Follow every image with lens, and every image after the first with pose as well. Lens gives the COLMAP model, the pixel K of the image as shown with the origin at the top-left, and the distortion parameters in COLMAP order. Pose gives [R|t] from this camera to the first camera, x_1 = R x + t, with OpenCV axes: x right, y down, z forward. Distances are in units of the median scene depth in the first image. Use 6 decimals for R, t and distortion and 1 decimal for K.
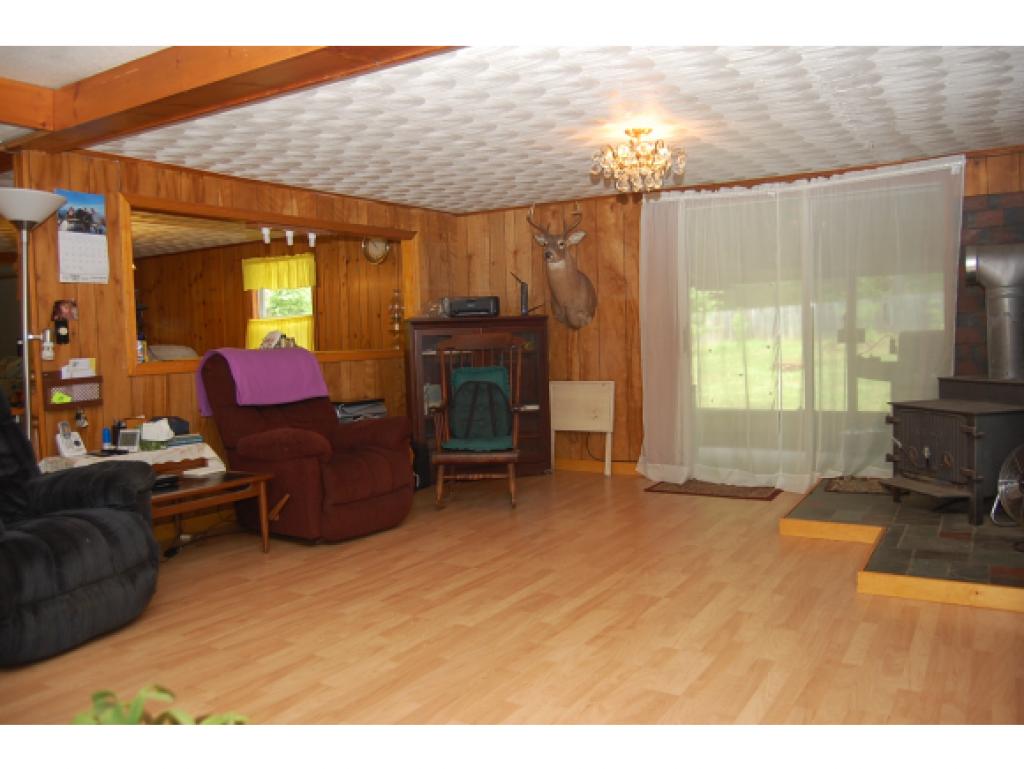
lens RADIAL K [[805.3, 0, 517.5], [0, 805.3, 381.9], [0, 0, 1]] dist [-0.091198, 0.052834]
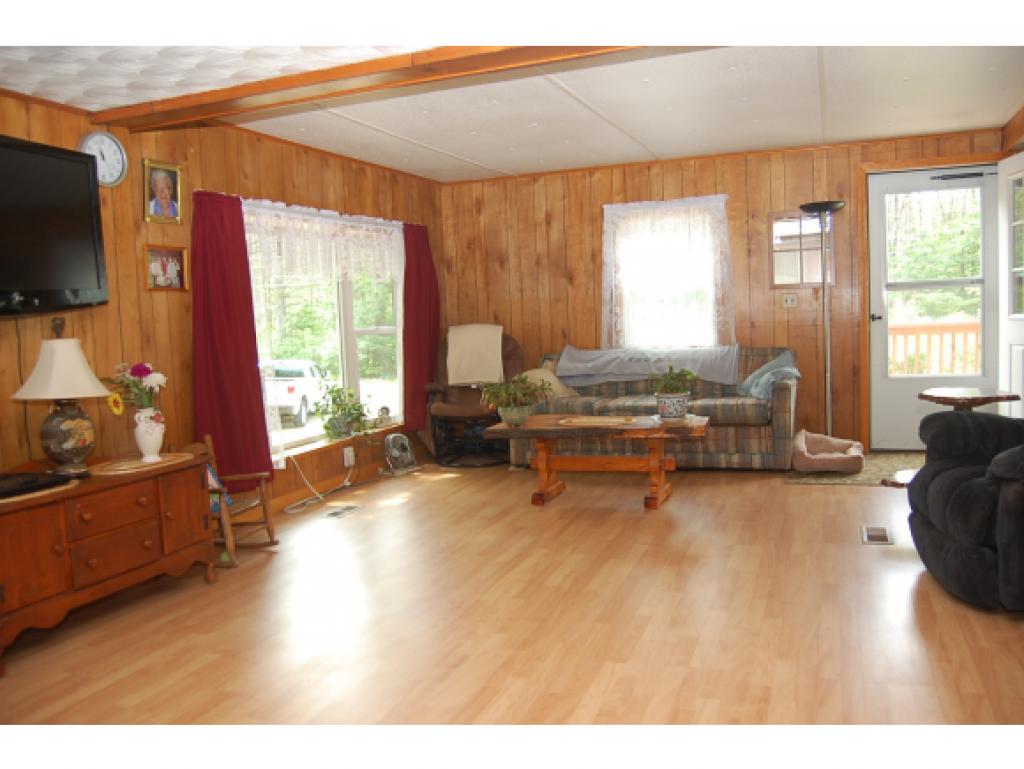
lens RADIAL K [[805.3, 0, 517.5], [0, 805.3, 381.9], [0, 0, 1]] dist [-0.091198, 0.052834]
pose [[-0.980948, 0.083762, -0.175285, 0.174839], [0.061134, 0.989530, 0.130737, -0.112308], [0.184400, 0.117530, -0.975799, 1.992992]]
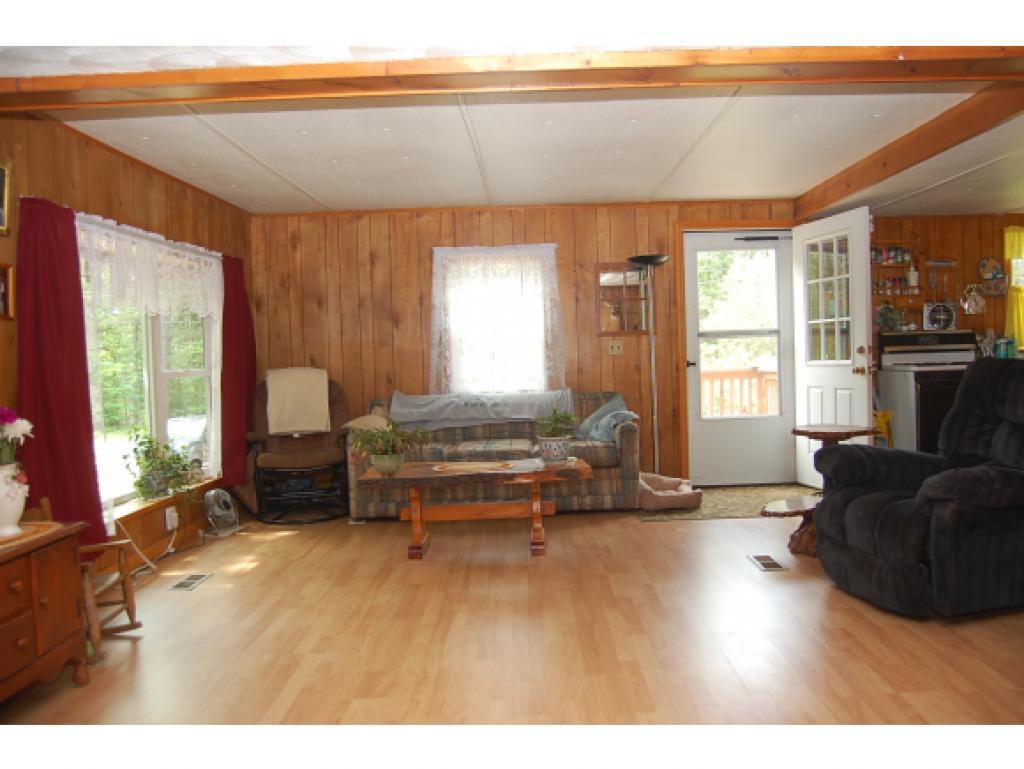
lens RADIAL K [[805.3, 0, 517.5], [0, 805.3, 381.9], [0, 0, 1]] dist [-0.091198, 0.052834]
pose [[-0.854006, 0.069511, -0.515599, 0.484219], [0.029464, 0.995906, 0.085462, -0.107725], [0.519428, 0.057794, -0.852557, 1.801905]]
